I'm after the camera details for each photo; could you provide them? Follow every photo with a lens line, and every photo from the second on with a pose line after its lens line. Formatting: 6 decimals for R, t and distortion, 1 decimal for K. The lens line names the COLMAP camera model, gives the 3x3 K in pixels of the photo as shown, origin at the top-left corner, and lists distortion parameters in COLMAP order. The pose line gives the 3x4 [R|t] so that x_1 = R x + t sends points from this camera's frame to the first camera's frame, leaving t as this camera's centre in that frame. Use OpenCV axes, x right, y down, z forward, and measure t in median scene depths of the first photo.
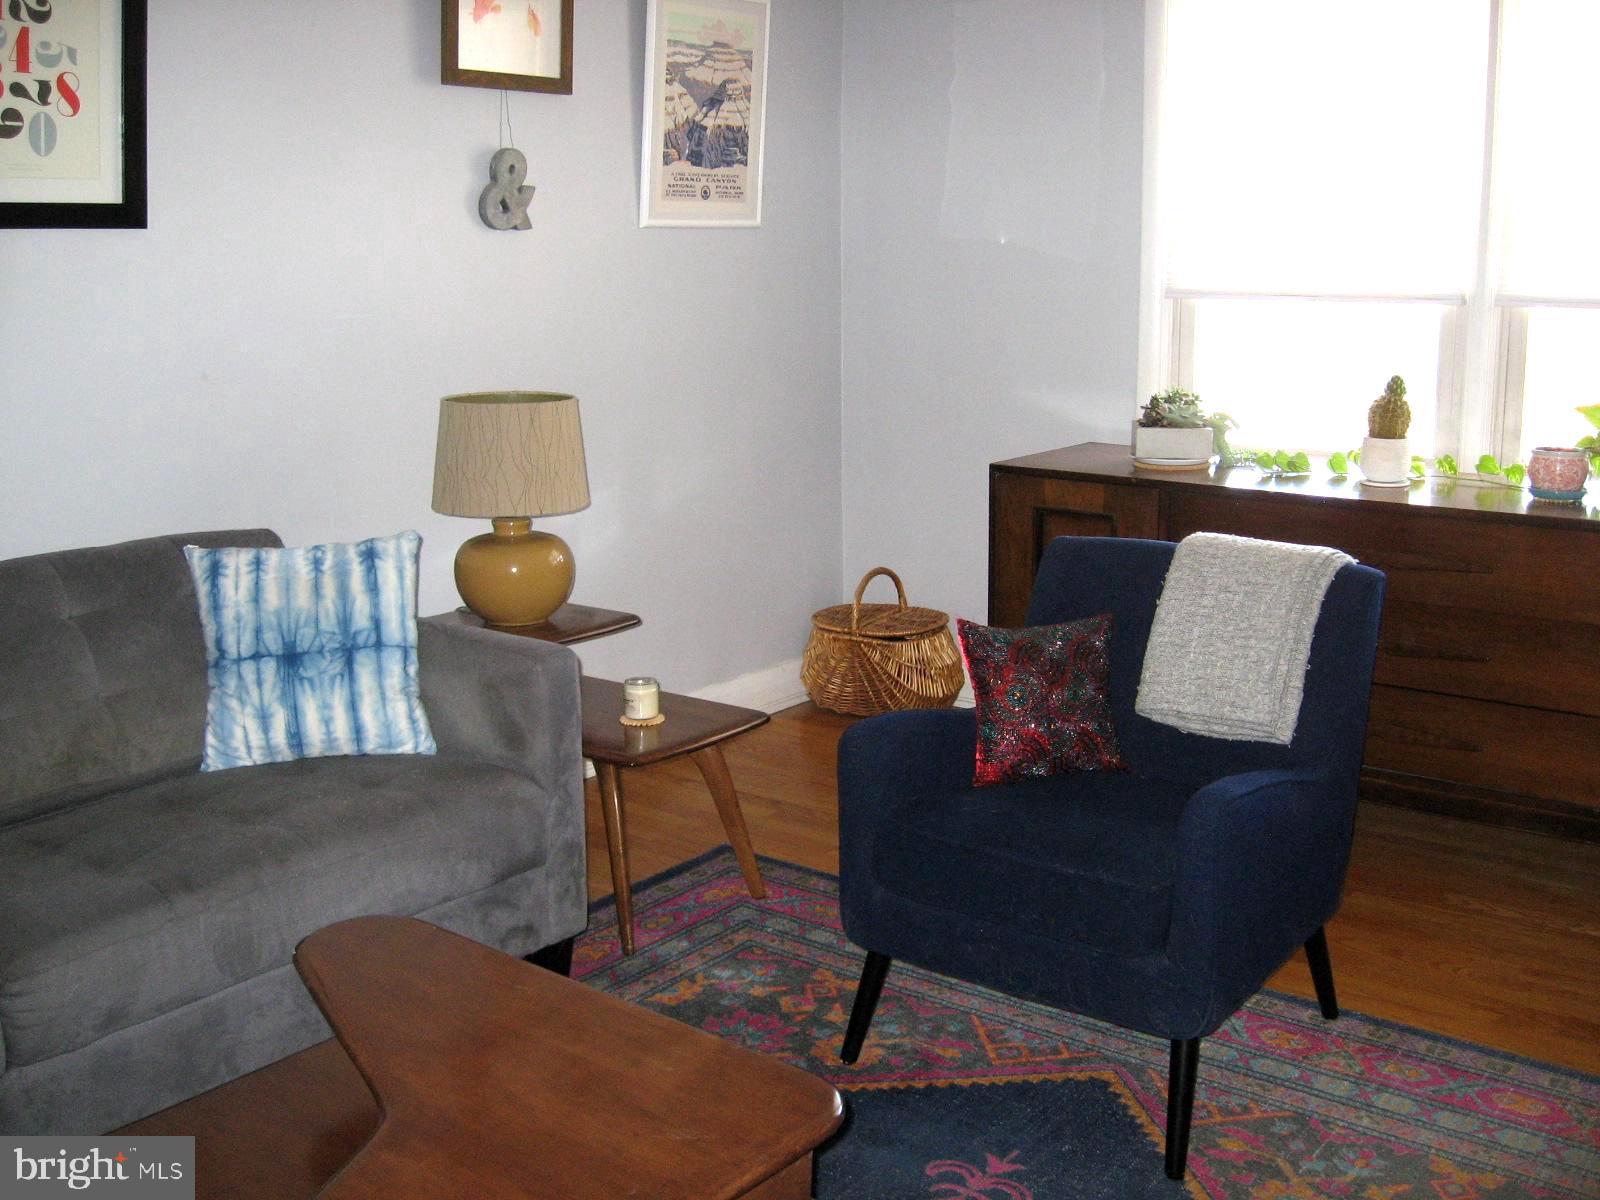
lens RADIAL K [[1662.1, 0, 800.0], [0, 1662.1, 600.0], [0, 0, 1]] dist [-0.130124, -0.008148]
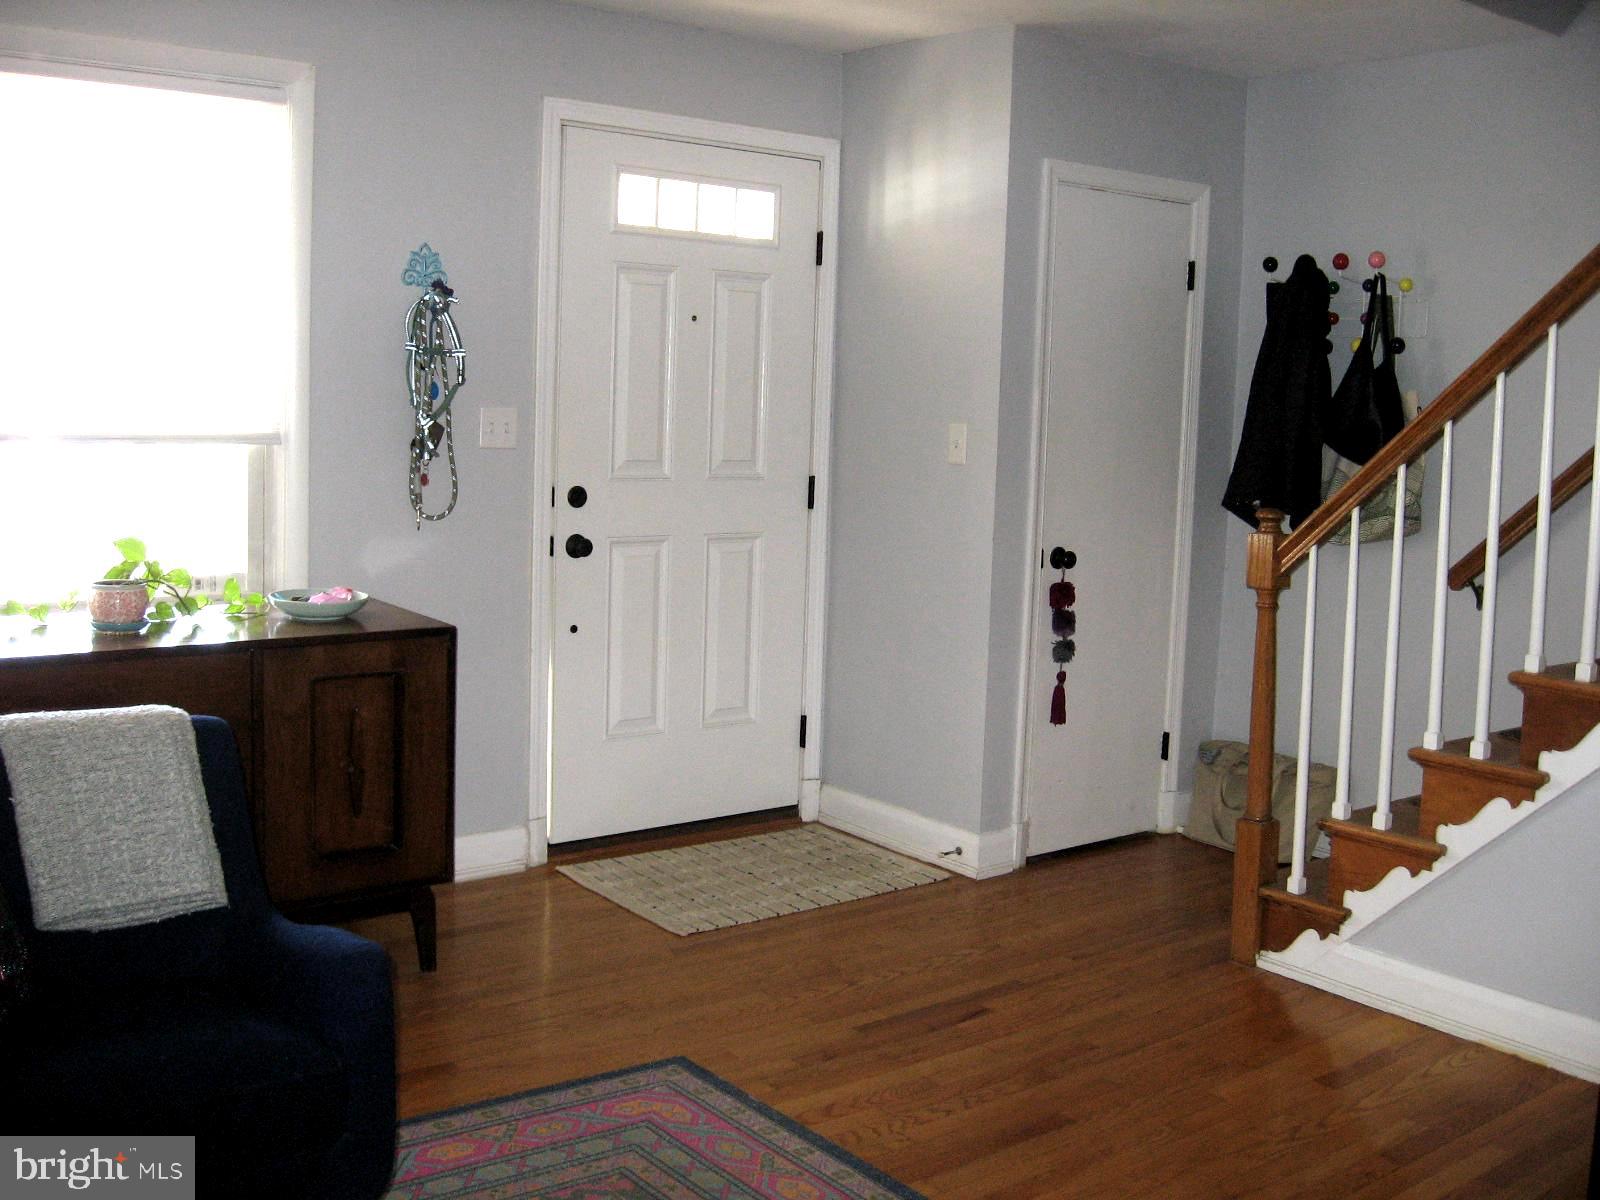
lens RADIAL K [[1662.1, 0, 800.0], [0, 1662.1, 600.0], [0, 0, 1]] dist [-0.130124, -0.008148]
pose [[0.298358, -0.114860, 0.947518, -0.464096], [0.192679, 0.979542, 0.058071, -0.074321], [-0.934803, 0.165241, 0.314385, 0.342195]]
